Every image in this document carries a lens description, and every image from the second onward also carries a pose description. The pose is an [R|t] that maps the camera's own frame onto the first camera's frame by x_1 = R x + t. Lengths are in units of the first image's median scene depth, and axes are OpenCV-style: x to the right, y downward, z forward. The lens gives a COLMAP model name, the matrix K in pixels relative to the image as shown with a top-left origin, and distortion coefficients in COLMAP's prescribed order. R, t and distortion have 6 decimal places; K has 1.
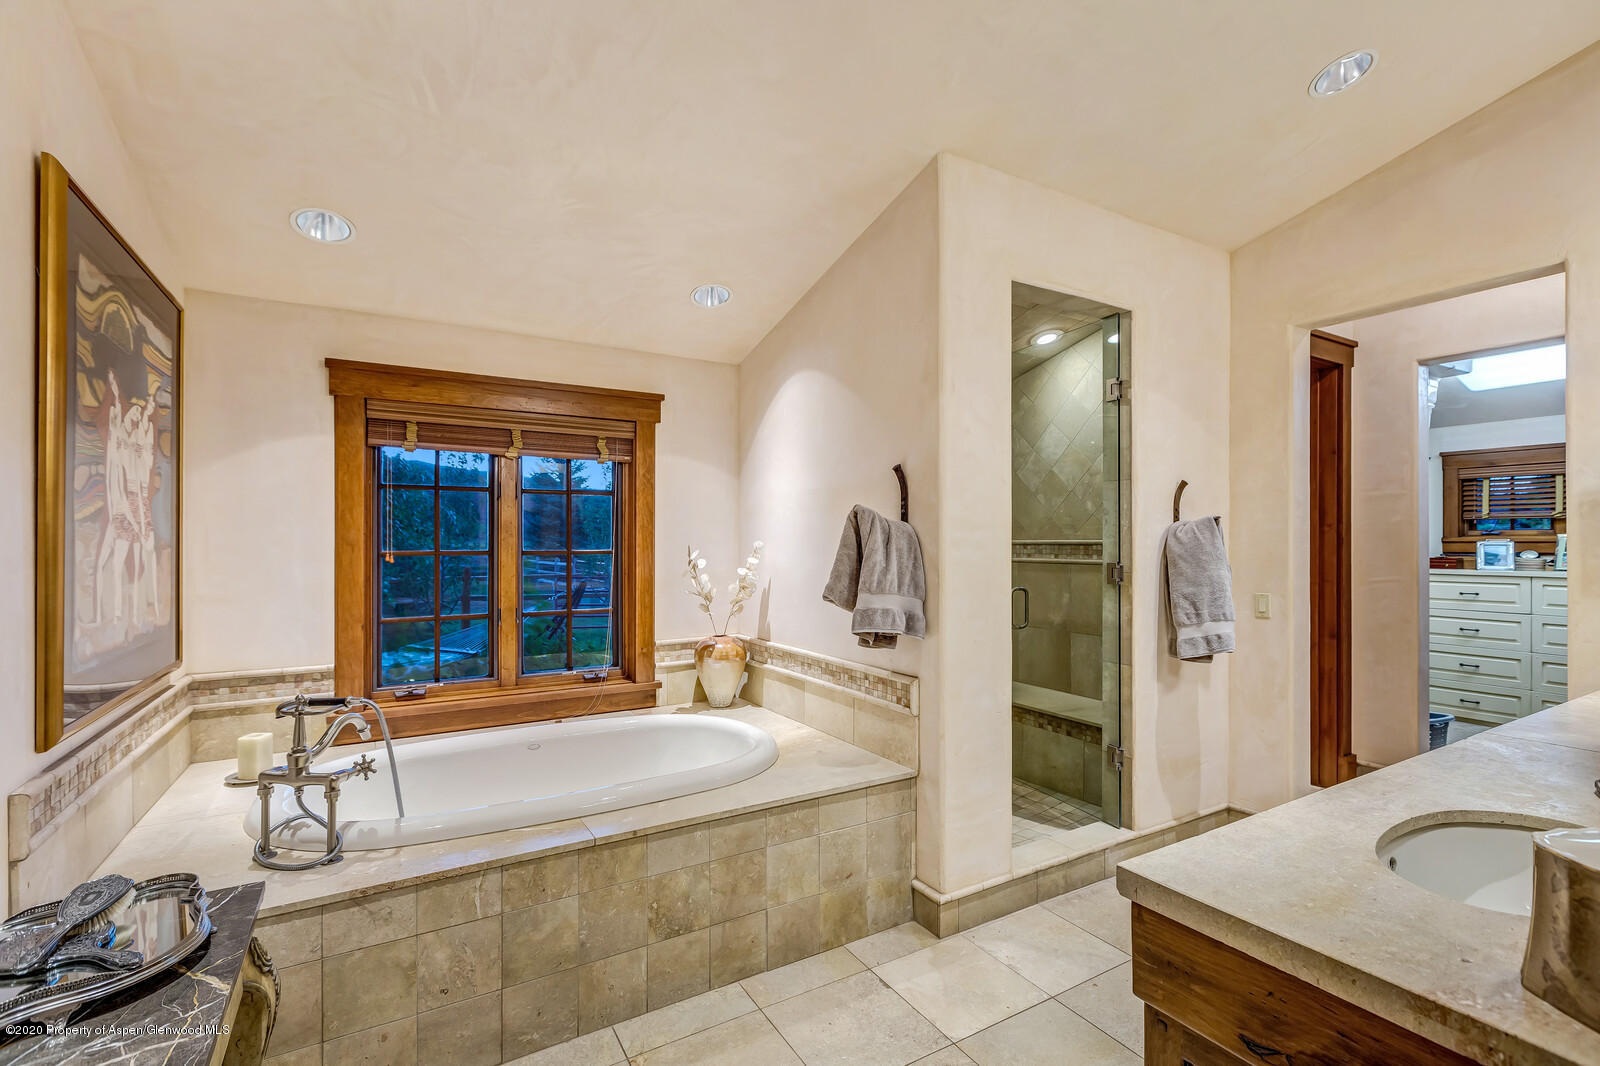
lens RADIAL K [[716.1, 0, 802.0], [0, 716.1, 540.4], [0, 0, 1]] dist [0.001256, -0.000247]
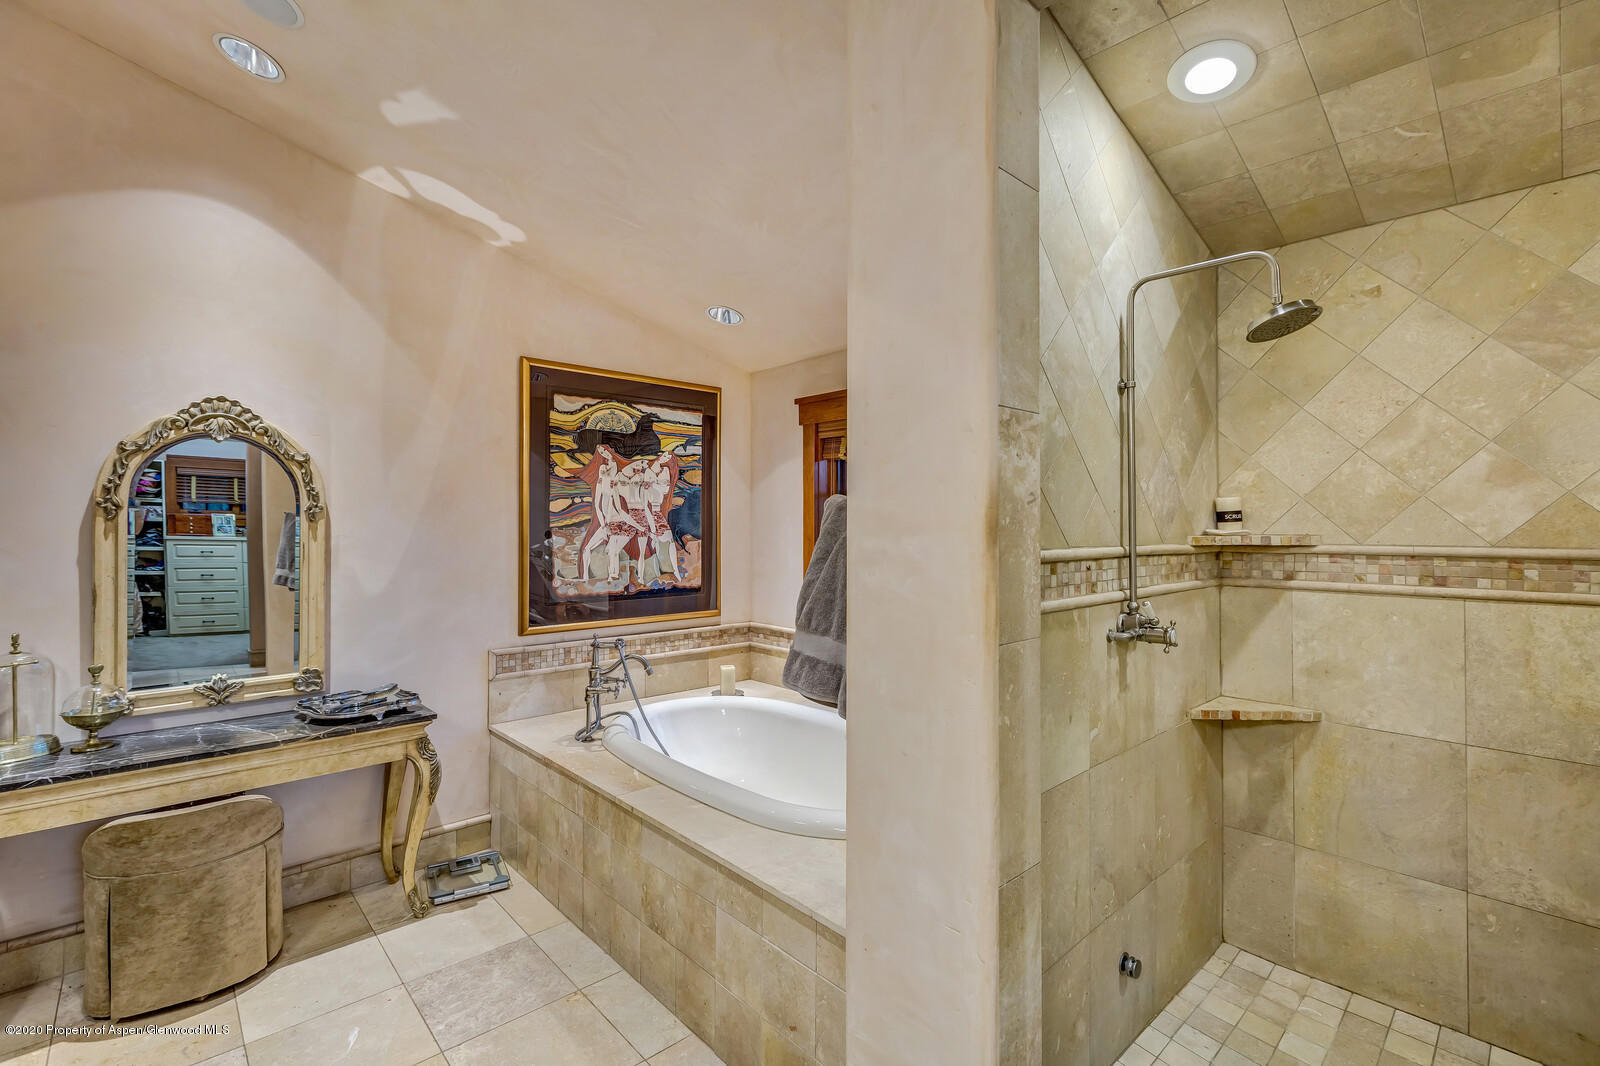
lens RADIAL K [[716.1, 0, 799.3], [0, 716.1, 524.2], [0, 0, 1]] dist [0.001256, -0.000247]
pose [[0.201450, -0.005934, -0.979481, 0.859552], [0.001116, 0.999982, -0.005828, -0.018297], [0.979498, 0.000081, 0.201454, 0.993276]]
